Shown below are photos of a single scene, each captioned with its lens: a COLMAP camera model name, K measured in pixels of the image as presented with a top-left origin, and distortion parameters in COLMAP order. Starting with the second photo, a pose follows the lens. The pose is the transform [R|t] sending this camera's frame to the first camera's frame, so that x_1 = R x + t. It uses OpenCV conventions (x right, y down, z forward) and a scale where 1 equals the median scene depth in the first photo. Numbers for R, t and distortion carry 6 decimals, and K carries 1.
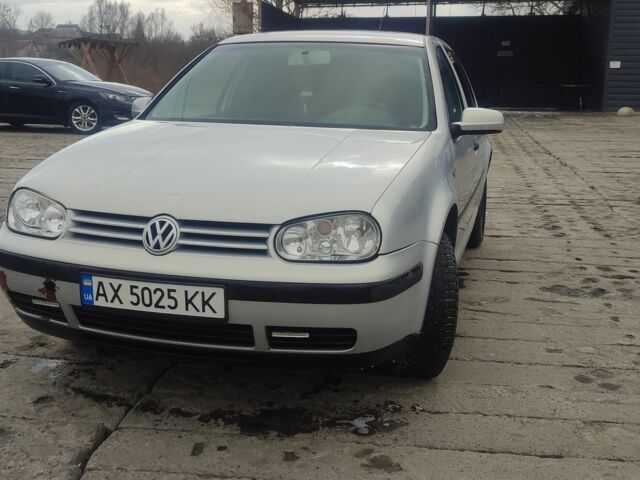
lens RADIAL K [[754.4, 0, 320.0], [0, 754.4, 240.0], [0, 0, 1]] dist [0.061798, -0.039019]
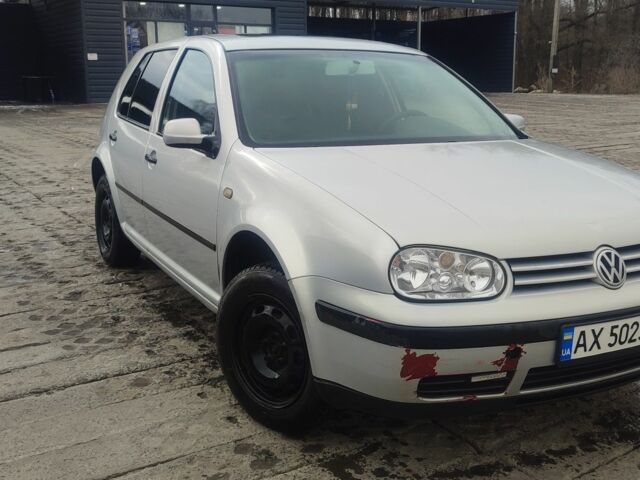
lens RADIAL K [[754.4, 0, 320.0], [0, 754.4, 240.0], [0, 0, 1]] dist [0.061798, -0.039019]
pose [[0.719764, -0.161749, 0.675112, -1.100301], [0.151529, 0.985634, 0.074596, -0.165229], [-0.677480, 0.048608, 0.733934, 0.542508]]
